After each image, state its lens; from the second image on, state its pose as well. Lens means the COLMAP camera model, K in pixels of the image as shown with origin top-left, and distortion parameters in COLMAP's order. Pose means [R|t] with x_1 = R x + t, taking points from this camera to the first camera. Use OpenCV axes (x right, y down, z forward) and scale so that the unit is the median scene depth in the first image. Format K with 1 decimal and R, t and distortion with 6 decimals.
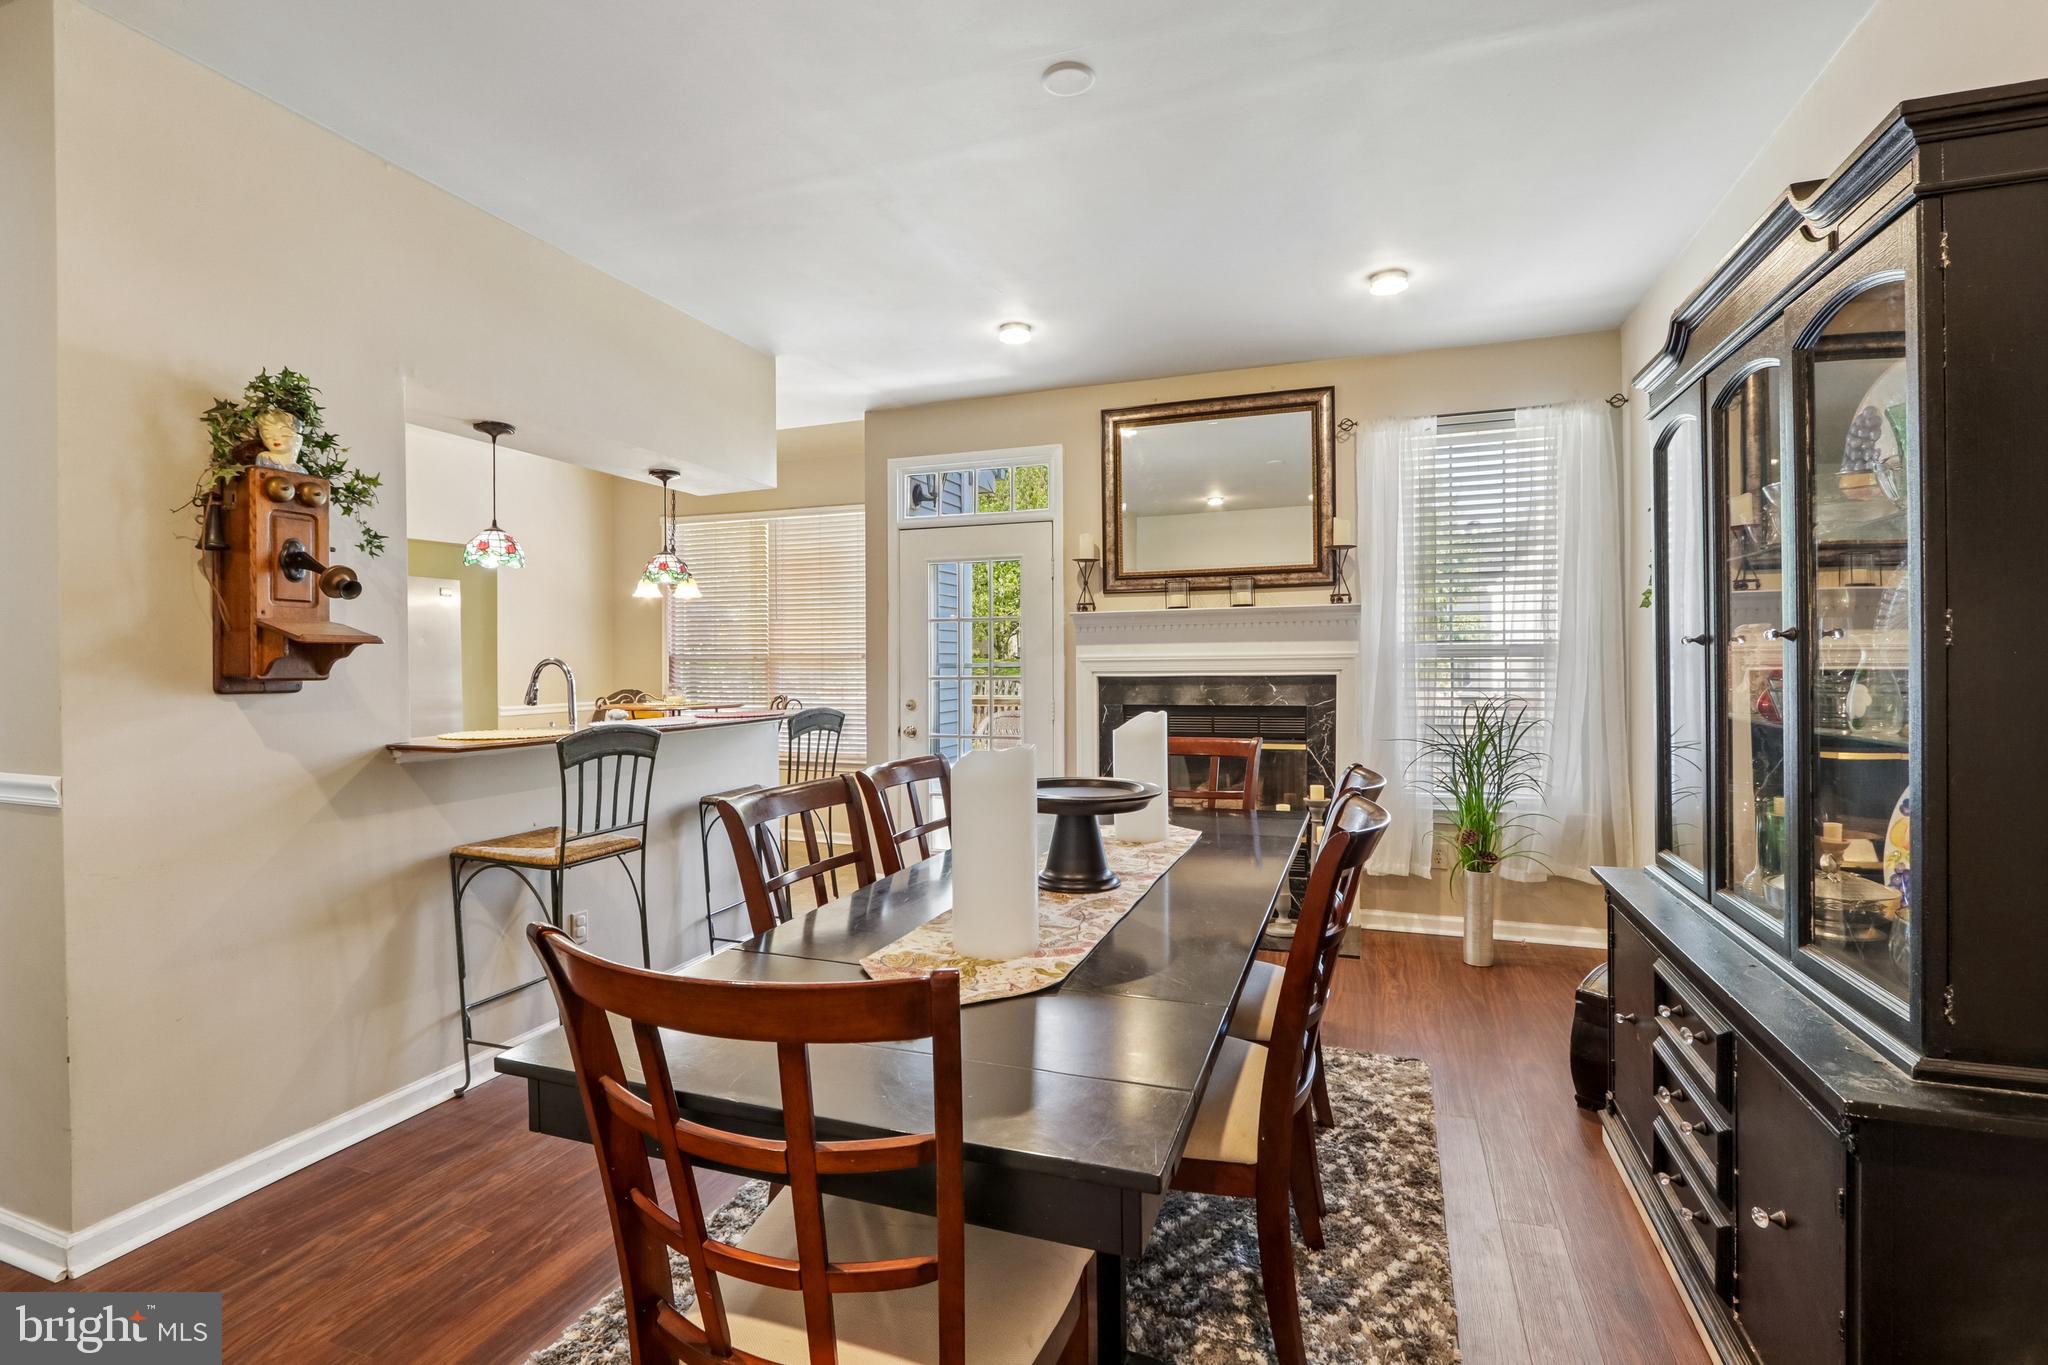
lens RADIAL K [[966.0, 0, 1005.7], [0, 966.0, 674.3], [0, 0, 1]] dist [-0.014072, 0.003328]
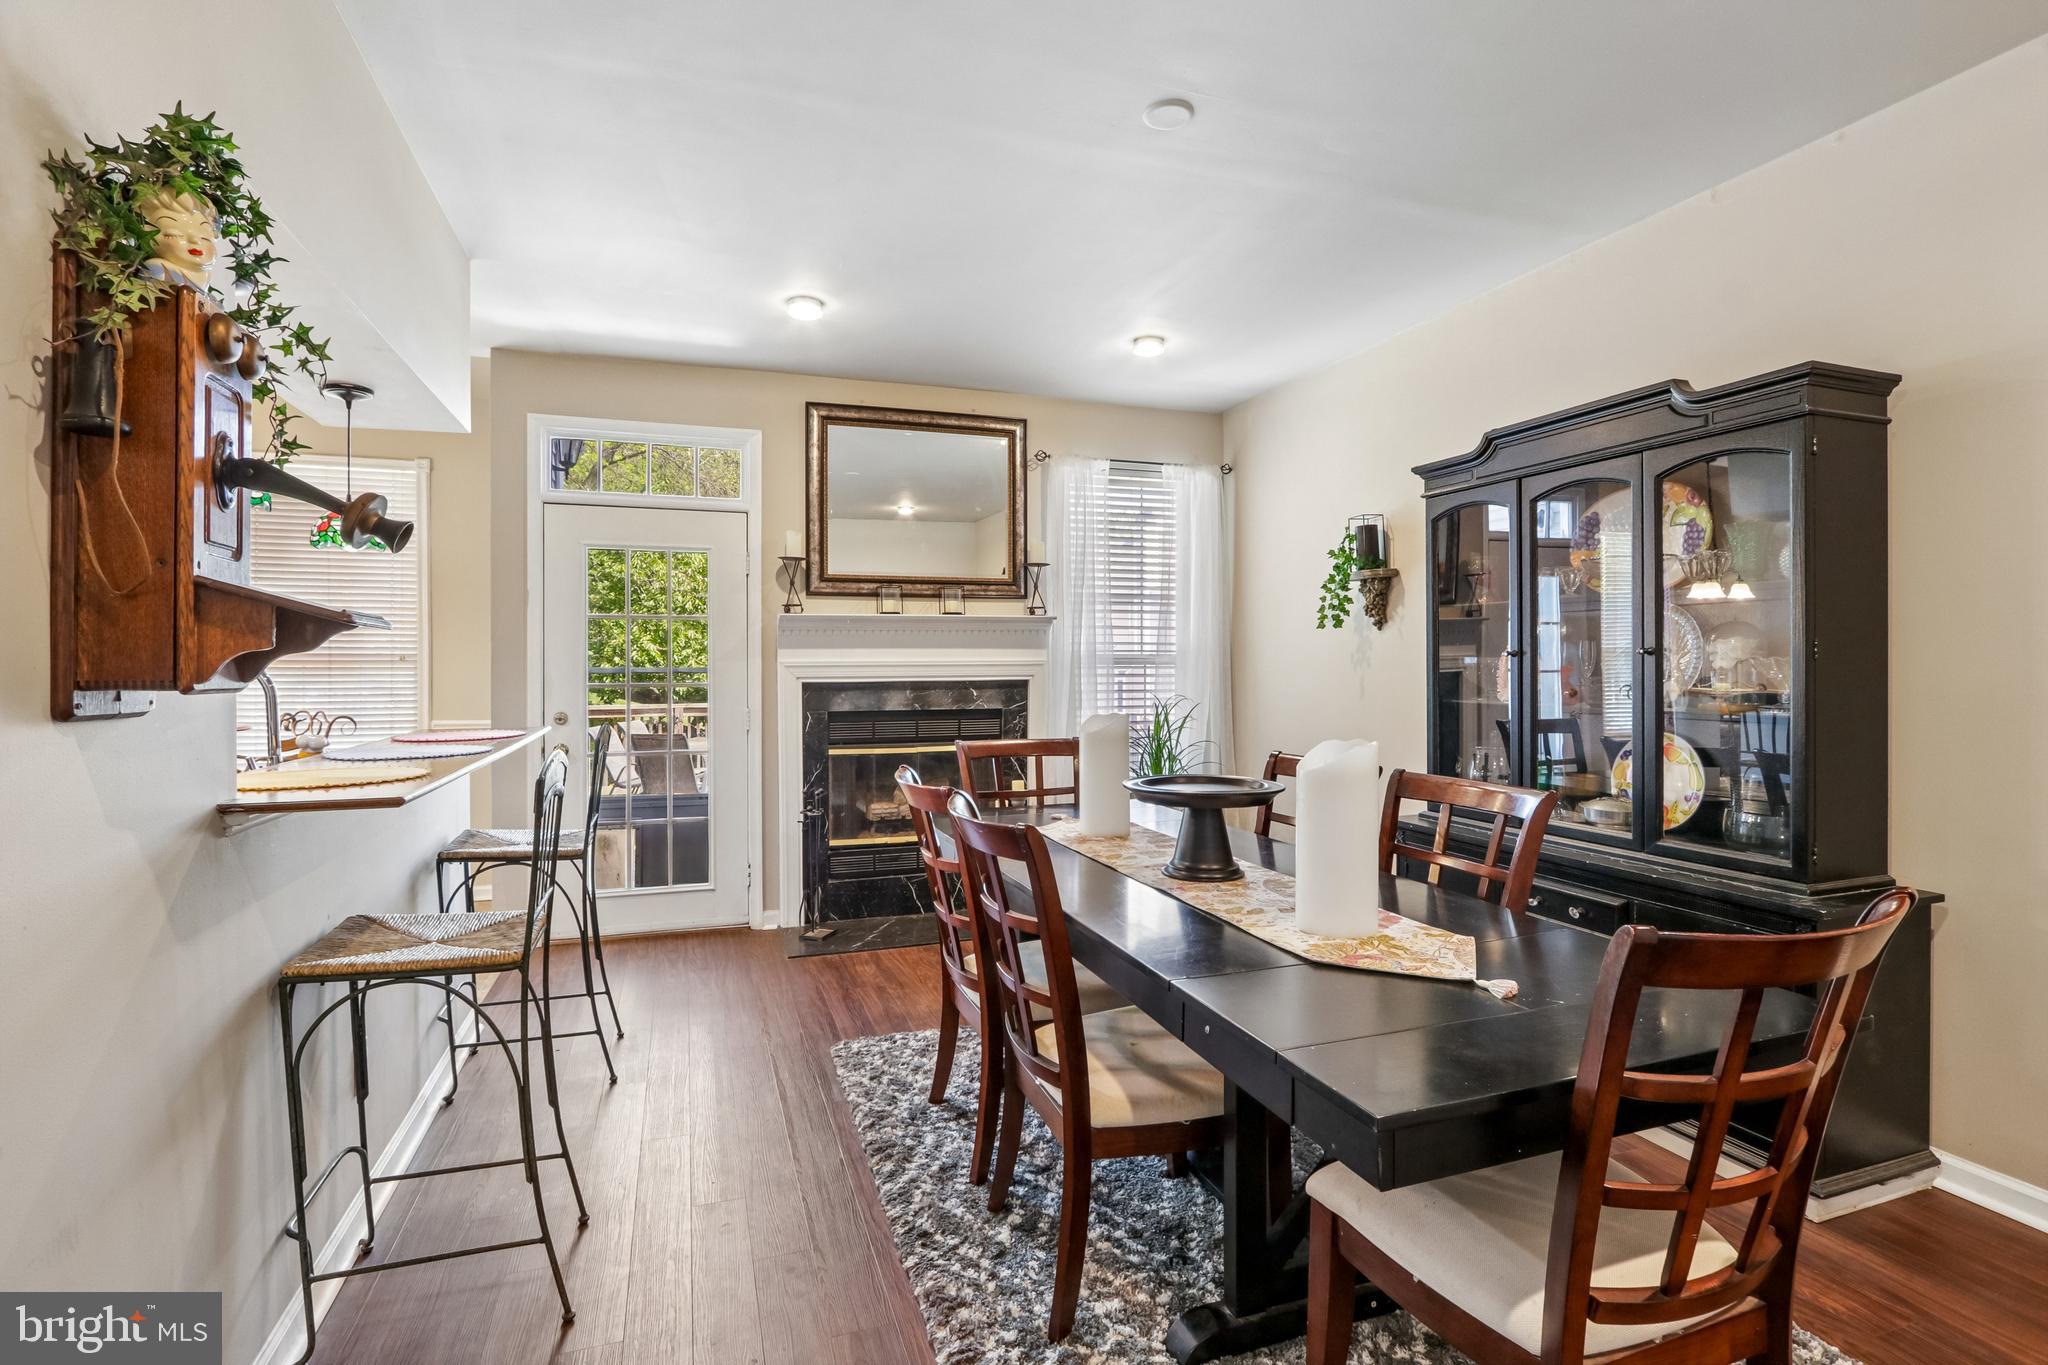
lens RADIAL K [[966.0, 0, 1020.6], [0, 966.0, 675.4], [0, 0, 1]] dist [-0.014072, 0.003328]
pose [[0.772585, -0.001235, 0.634910, -0.357994], [0.005538, 0.999973, -0.004794, 0.001083], [-0.634887, 0.007220, 0.772571, 0.143474]]
